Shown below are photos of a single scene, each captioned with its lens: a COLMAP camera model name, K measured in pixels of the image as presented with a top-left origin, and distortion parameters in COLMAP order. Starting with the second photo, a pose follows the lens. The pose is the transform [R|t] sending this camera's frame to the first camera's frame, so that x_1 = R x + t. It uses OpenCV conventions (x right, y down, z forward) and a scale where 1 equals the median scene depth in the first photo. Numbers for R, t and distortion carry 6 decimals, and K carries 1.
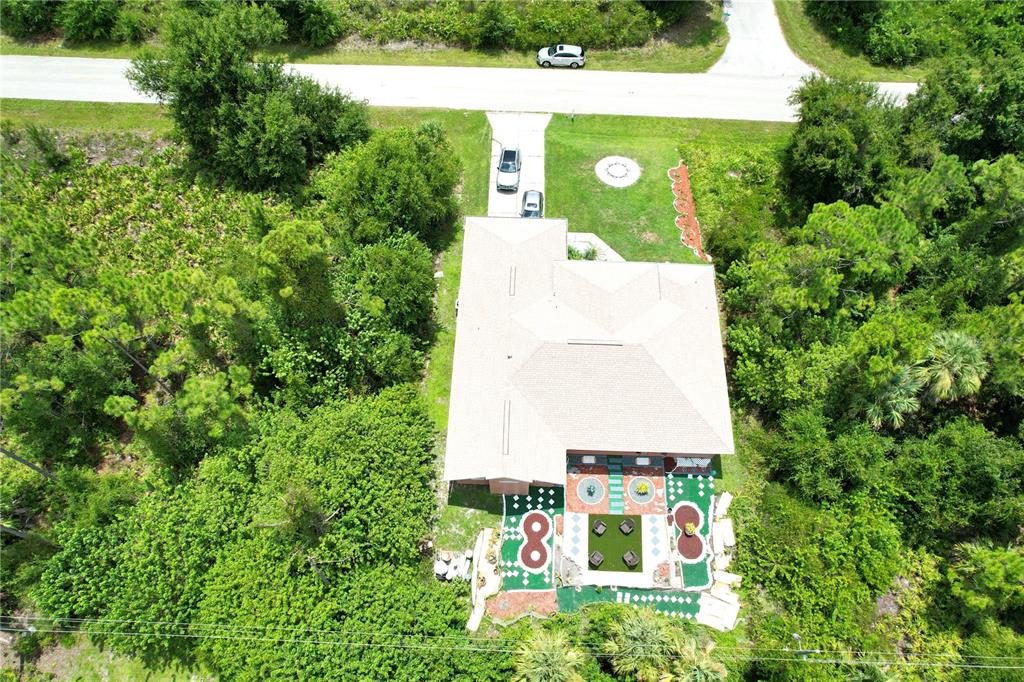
lens RADIAL K [[679.3, 0, 512.0], [0, 679.3, 341.0], [0, 0, 1]] dist [-0.098875, 0.089593]
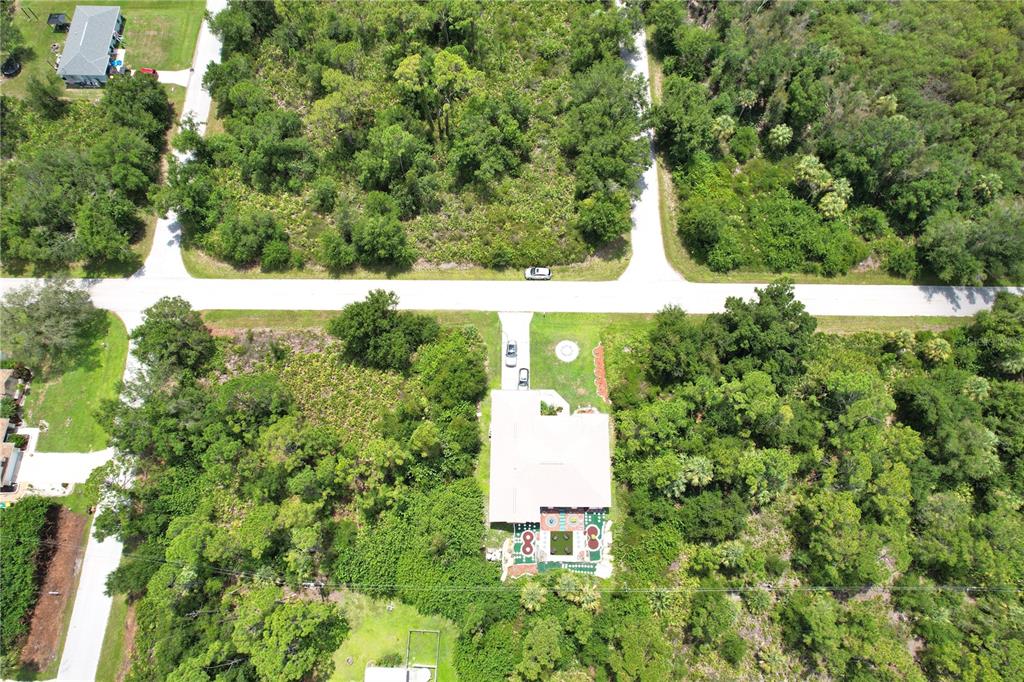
lens RADIAL K [[679.3, 0, 512.0], [0, 679.3, 341.0], [0, 0, 1]] dist [-0.098875, 0.089593]
pose [[0.999635, -0.026996, -0.000525, -0.001027], [0.026849, 0.991773, 0.125163, -0.692972], [-0.002858, -0.125132, 0.992136, -1.238034]]
